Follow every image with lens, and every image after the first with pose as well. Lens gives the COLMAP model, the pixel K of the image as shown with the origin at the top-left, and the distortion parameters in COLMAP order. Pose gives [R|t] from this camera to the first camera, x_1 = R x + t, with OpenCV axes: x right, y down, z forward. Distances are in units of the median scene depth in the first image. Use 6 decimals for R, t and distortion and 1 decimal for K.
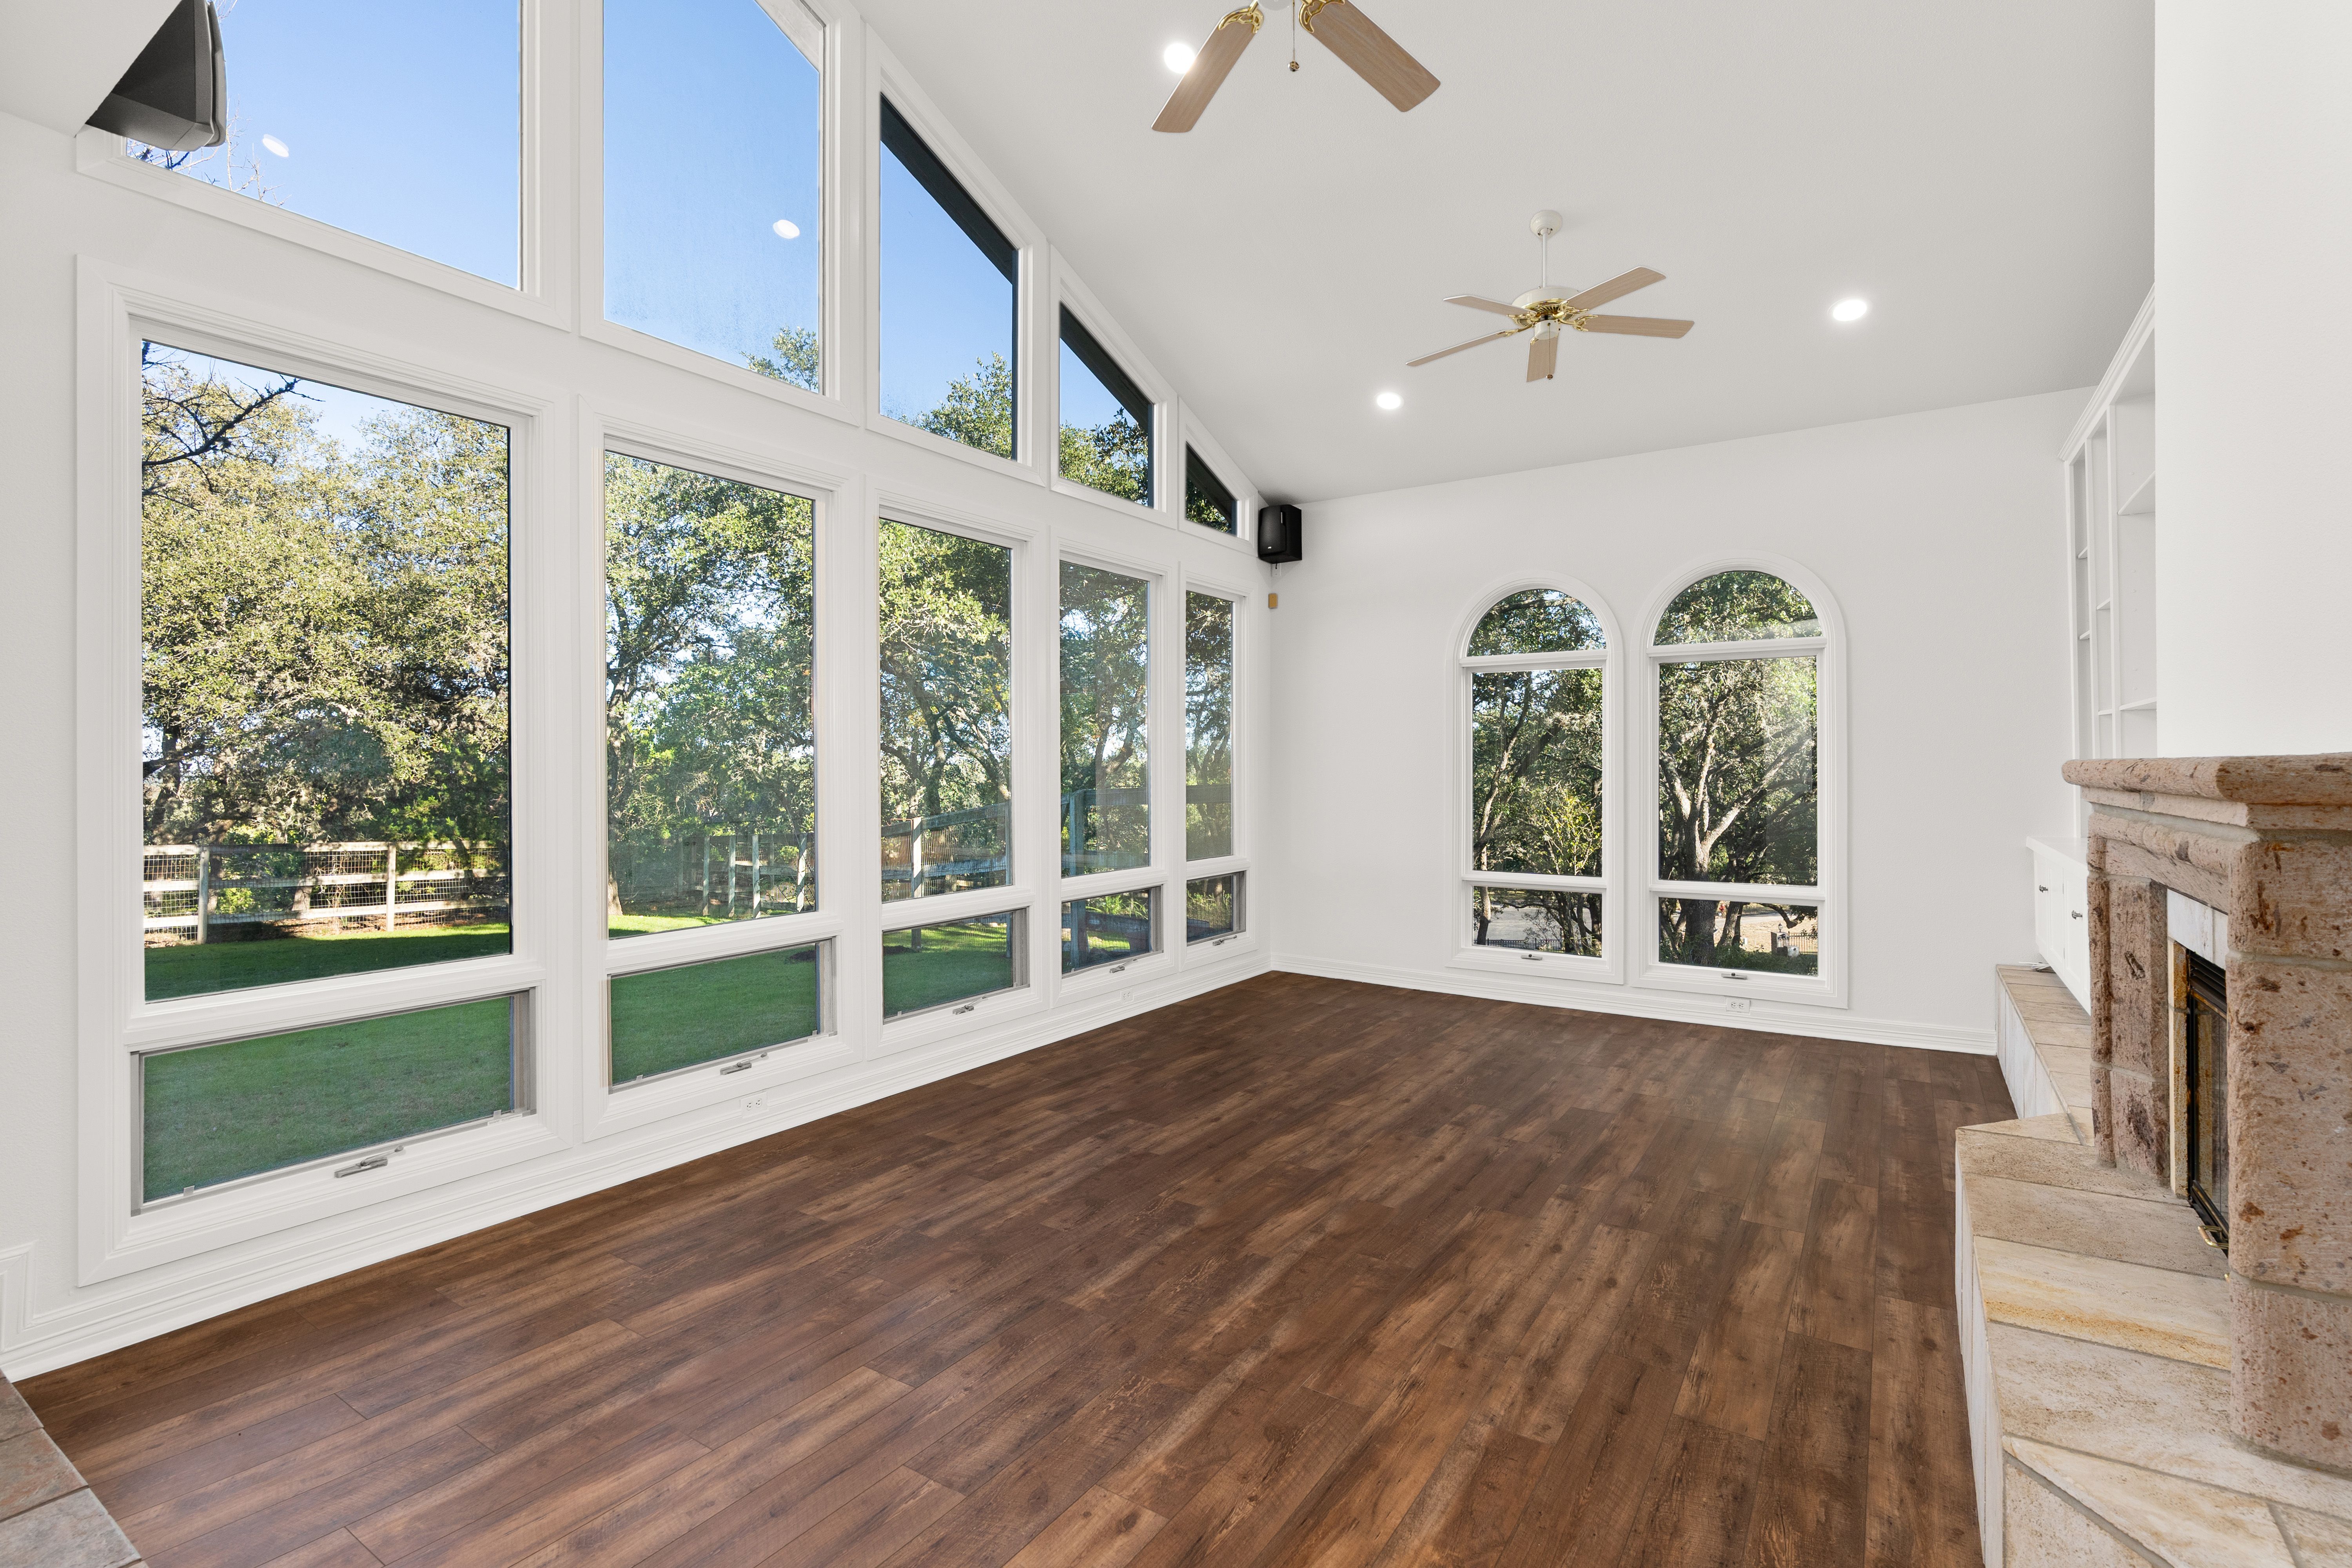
lens RADIAL K [[1071.0, 0, 1179.1], [0, 1071.0, 774.7], [0, 0, 1]] dist [-0.012572, 0.004651]
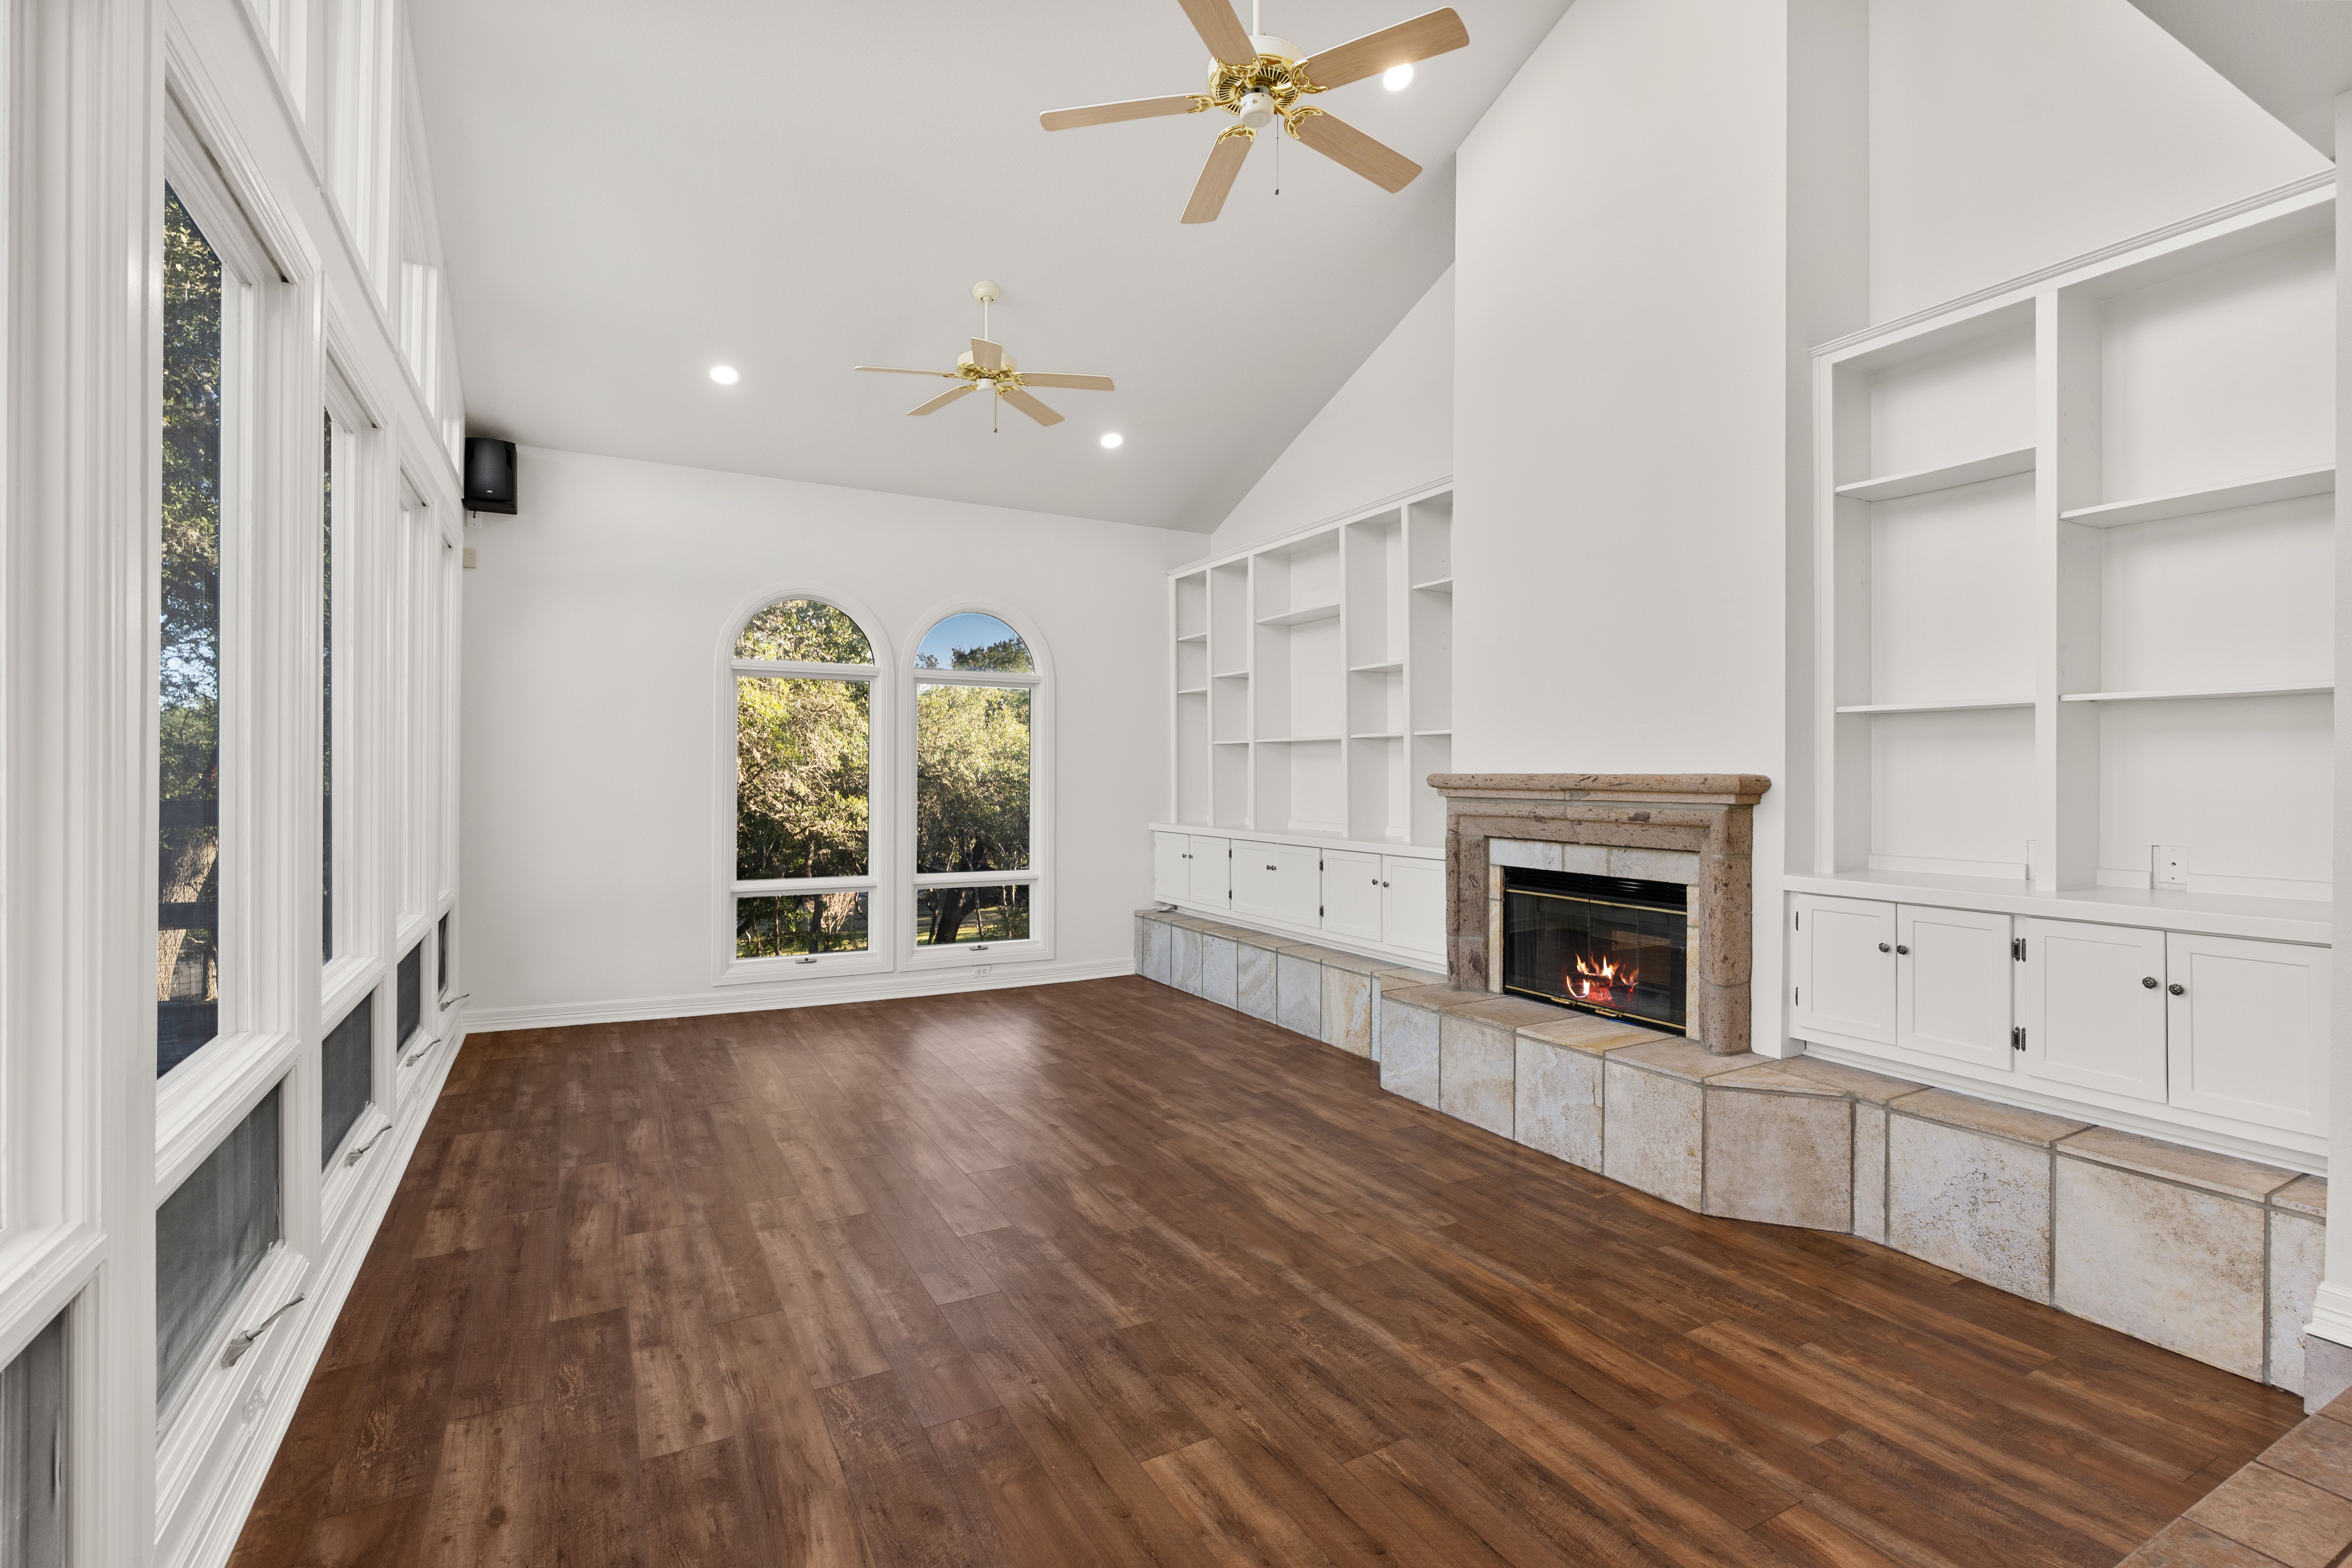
lens RADIAL K [[1071.0, 0, 1162.6], [0, 1071.0, 771.0], [0, 0, 1]] dist [-0.012572, 0.004651]
pose [[0.472103, 0.007480, 0.881512, -0.795301], [-0.000764, 0.999967, -0.008076, -0.002380], [-0.881543, 0.003139, 0.472093, 0.429477]]
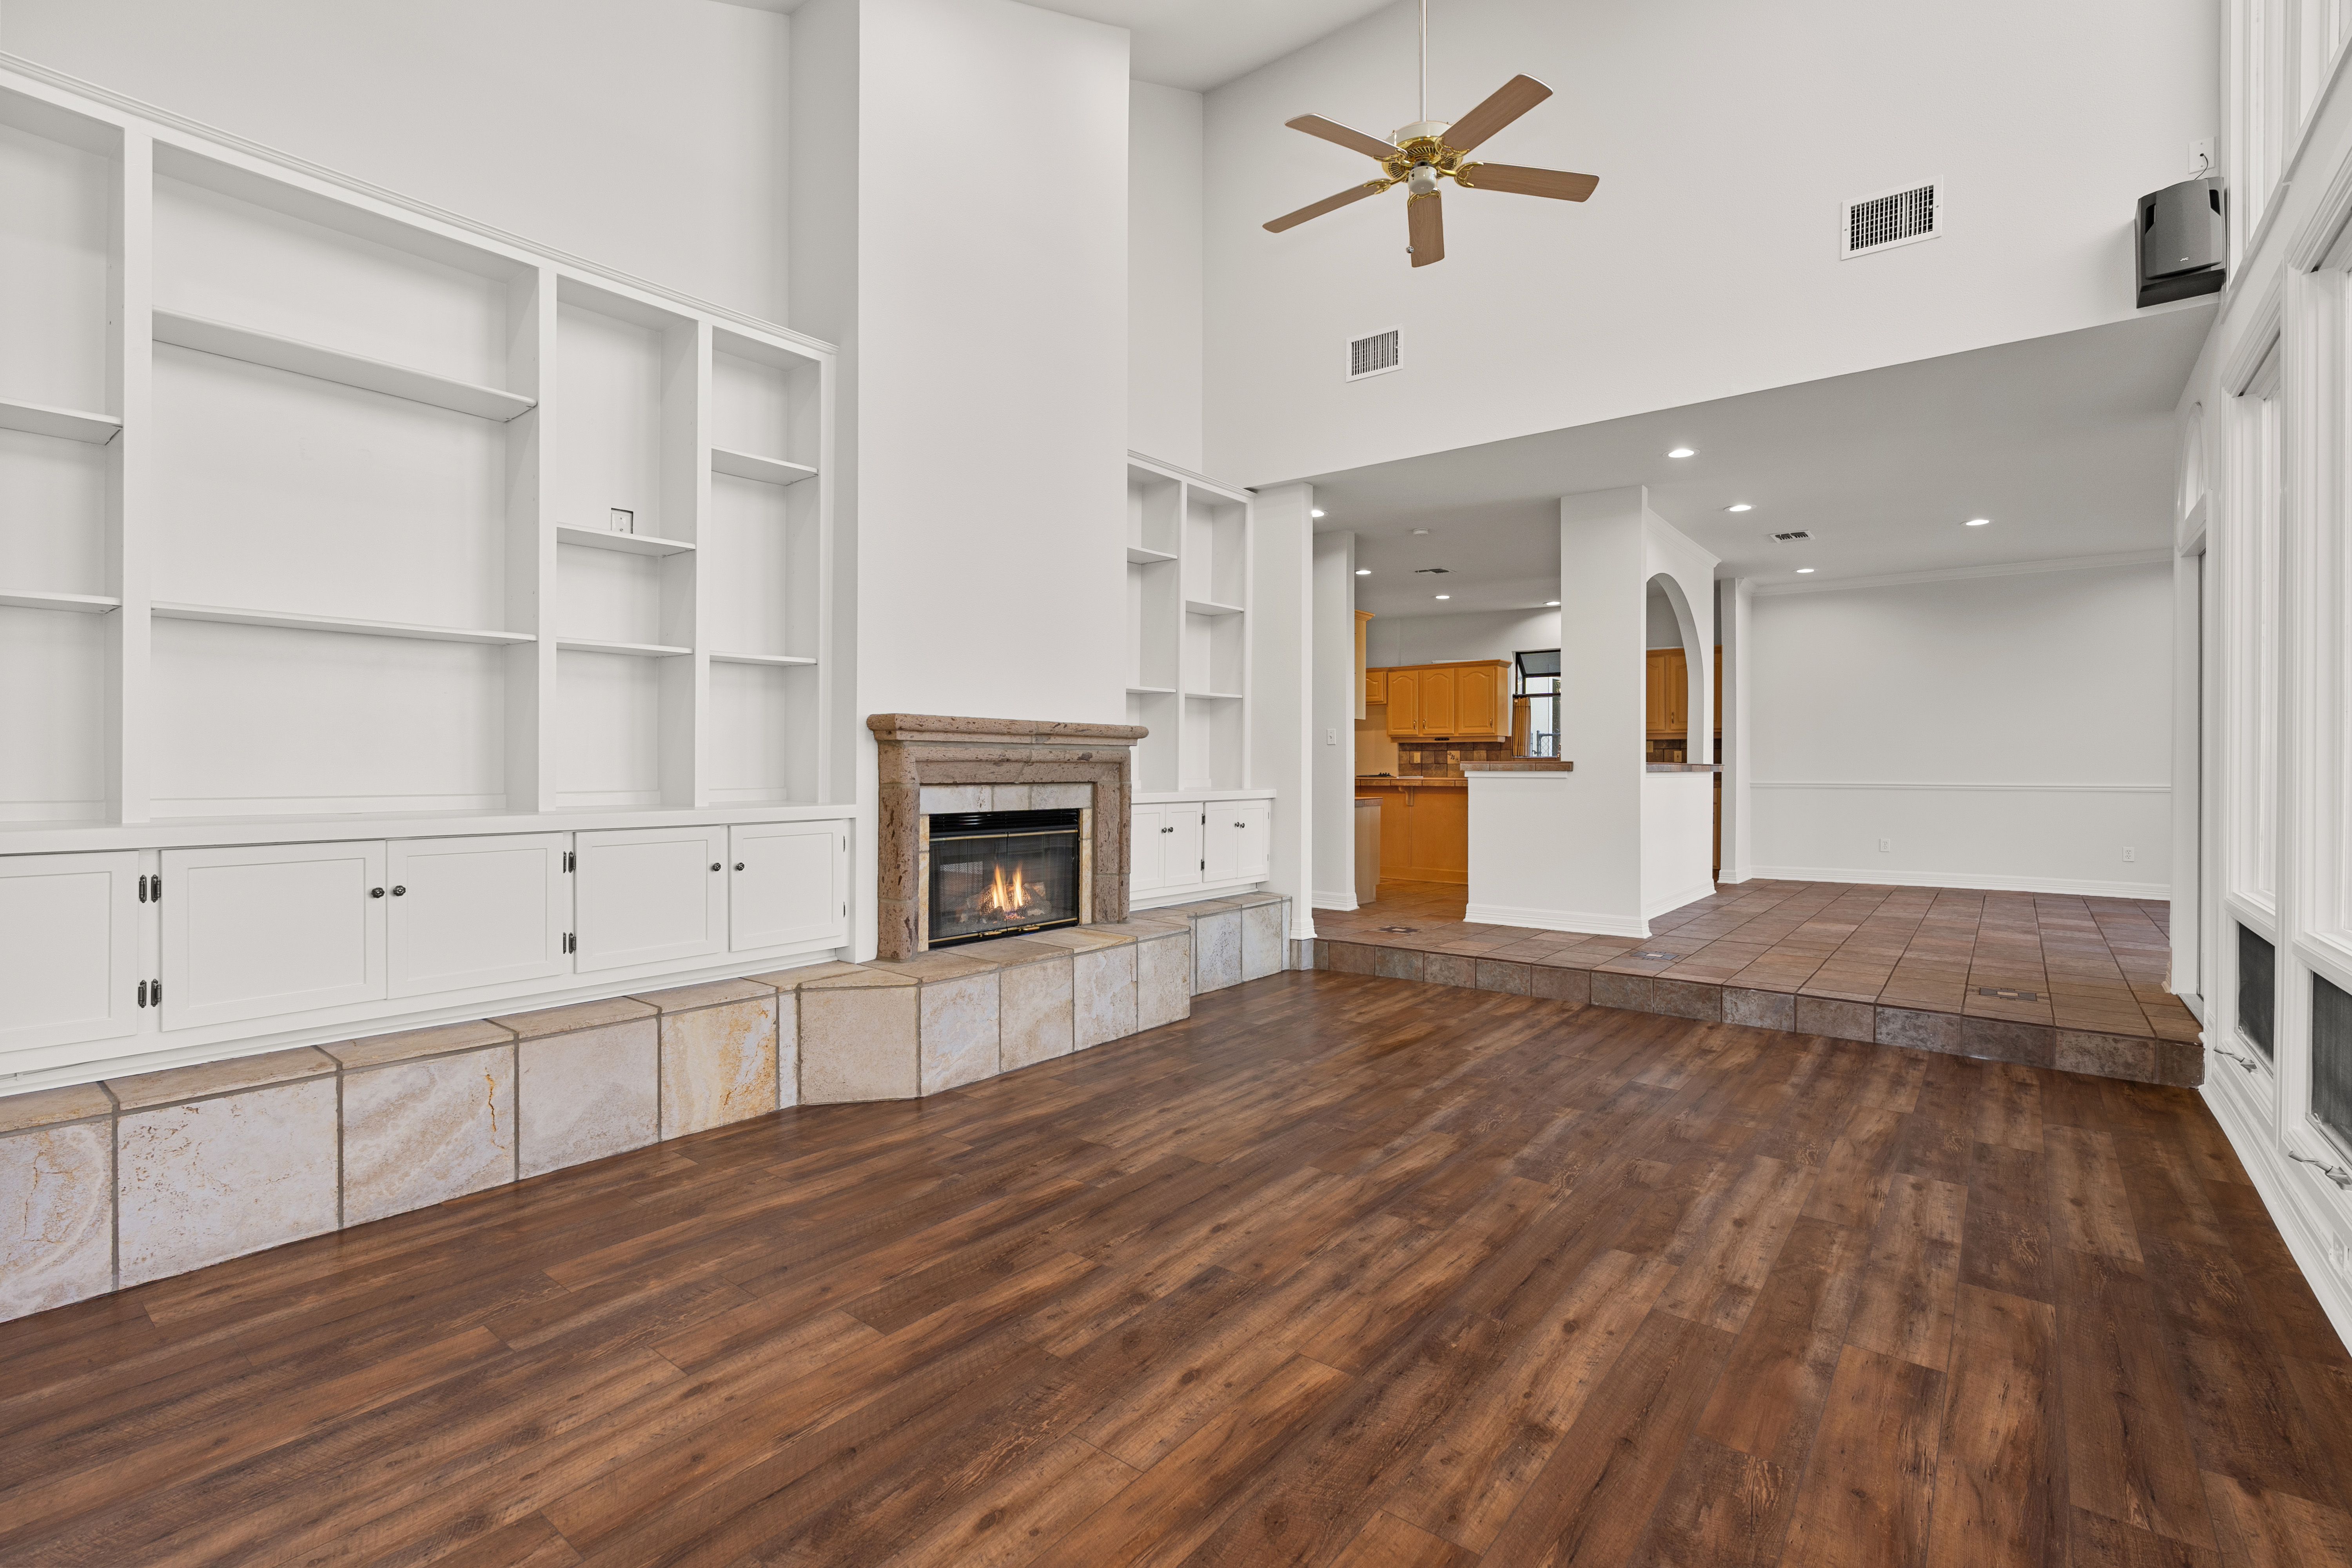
lens RADIAL K [[1071.0, 0, 1179.4], [0, 1071.0, 765.0], [0, 0, 1]] dist [-0.012572, 0.004651]
pose [[-0.996658, -0.001695, 0.081672, 0.243976], [-0.001245, 0.999984, 0.005567, 0.041603], [-0.081680, 0.005447, -0.996644, 2.002899]]
